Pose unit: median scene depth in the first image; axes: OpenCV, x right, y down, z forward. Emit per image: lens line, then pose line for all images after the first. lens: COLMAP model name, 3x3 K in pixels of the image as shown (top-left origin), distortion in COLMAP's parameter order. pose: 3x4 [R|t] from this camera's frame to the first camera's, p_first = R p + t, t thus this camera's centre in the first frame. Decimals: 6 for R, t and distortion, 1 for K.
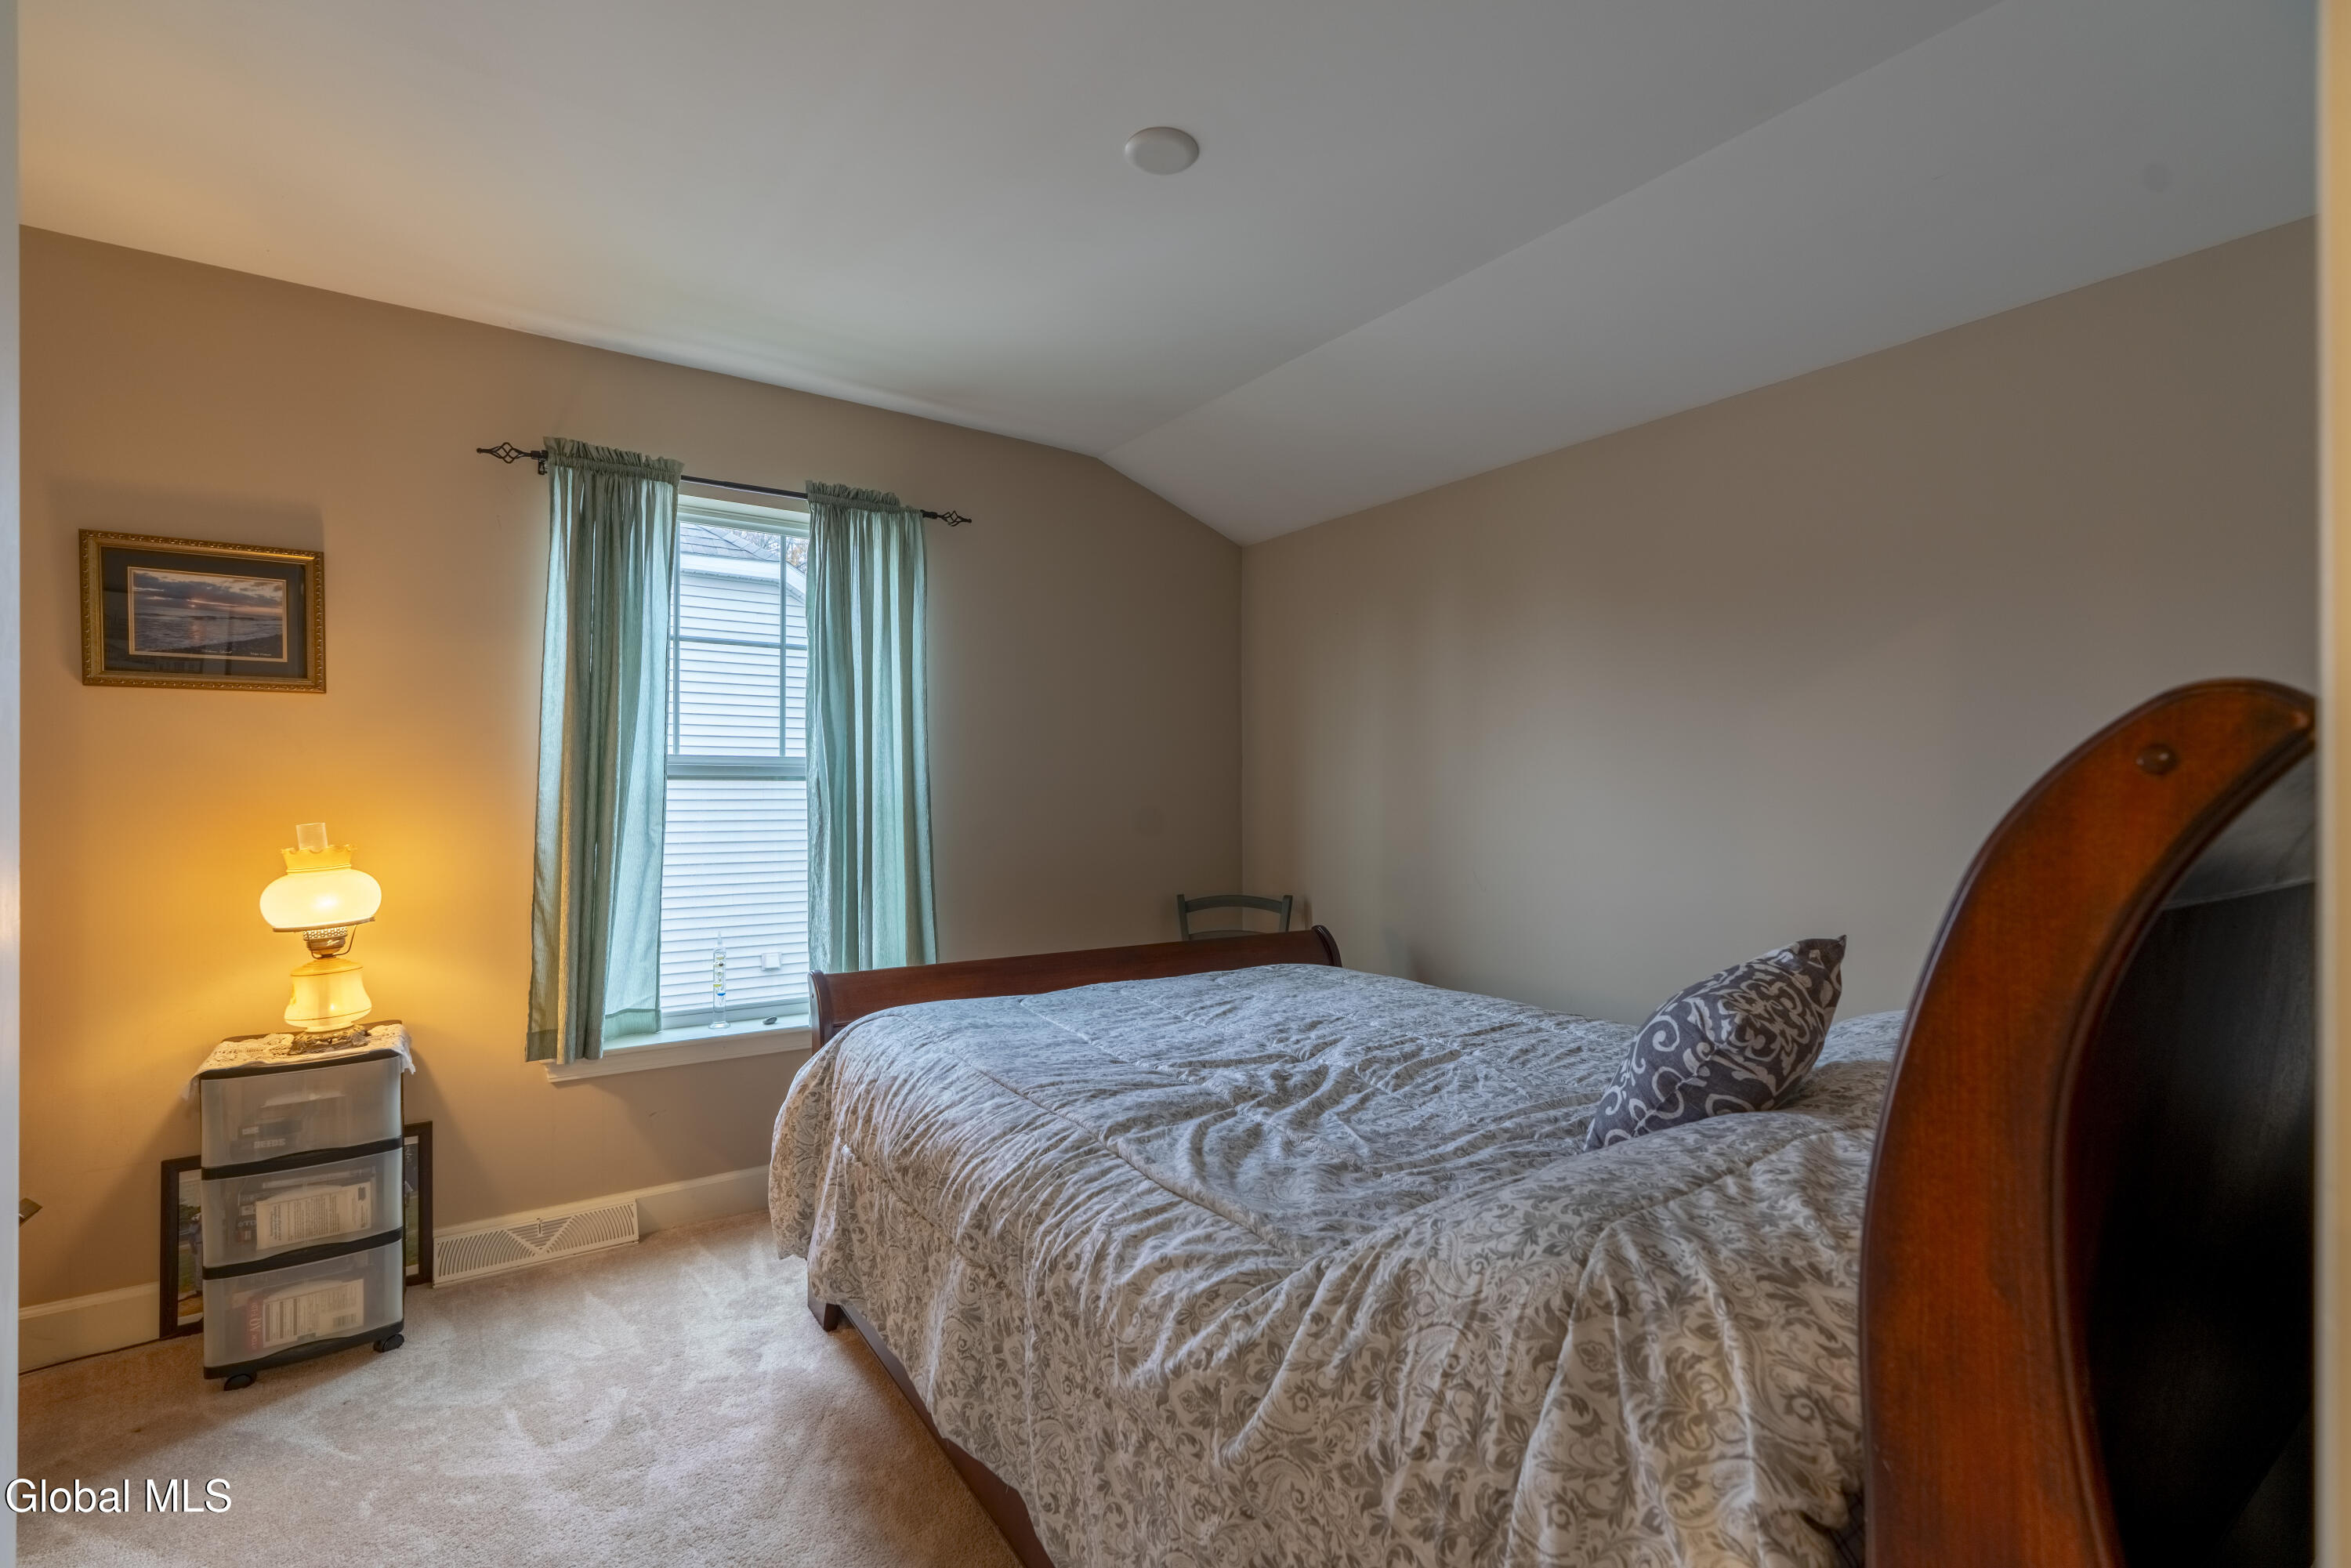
lens RADIAL K [[1036.2, 0, 1178.9], [0, 1036.2, 783.4], [0, 0, 1]] dist [-0.007015, 0.001644]
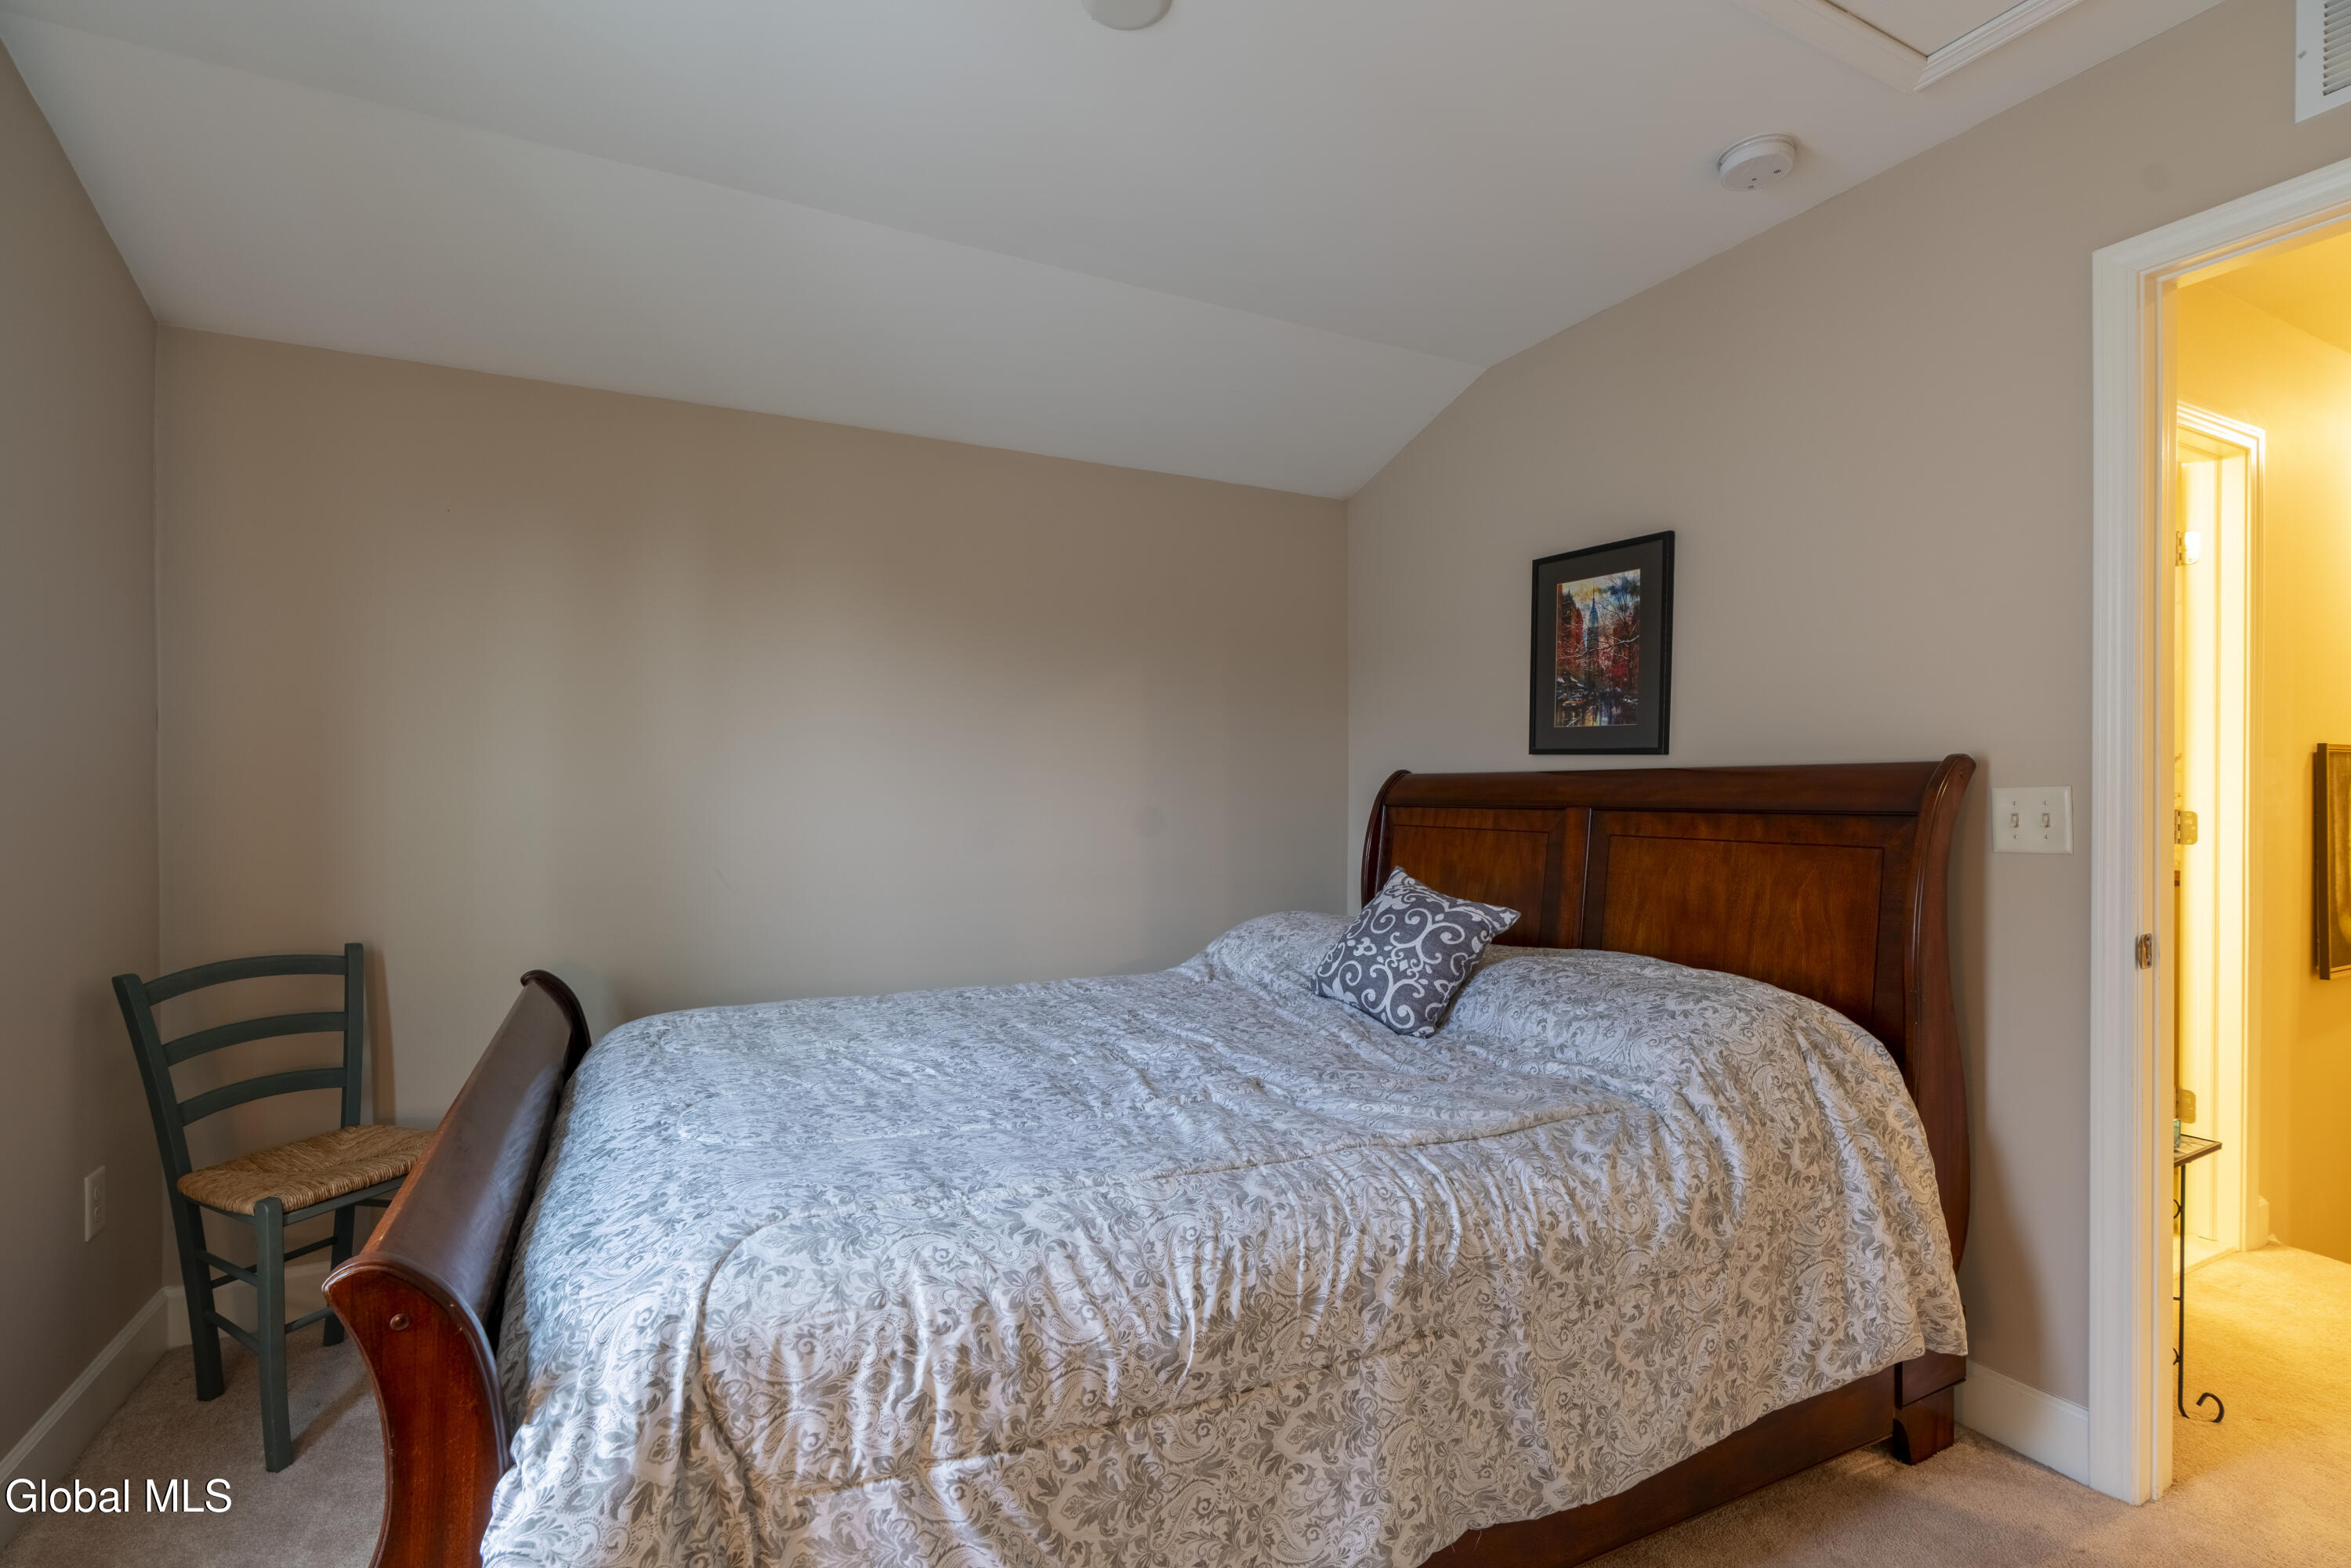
lens RADIAL K [[1036.2, 0, 1174.1], [0, 1036.2, 789.1], [0, 0, 1]] dist [-0.007015, 0.001644]
pose [[0.142307, 0.004749, 0.989811, -1.190545], [-0.019561, 0.999807, -0.001984, 0.034190], [-0.989629, -0.019079, 0.142372, 1.231730]]
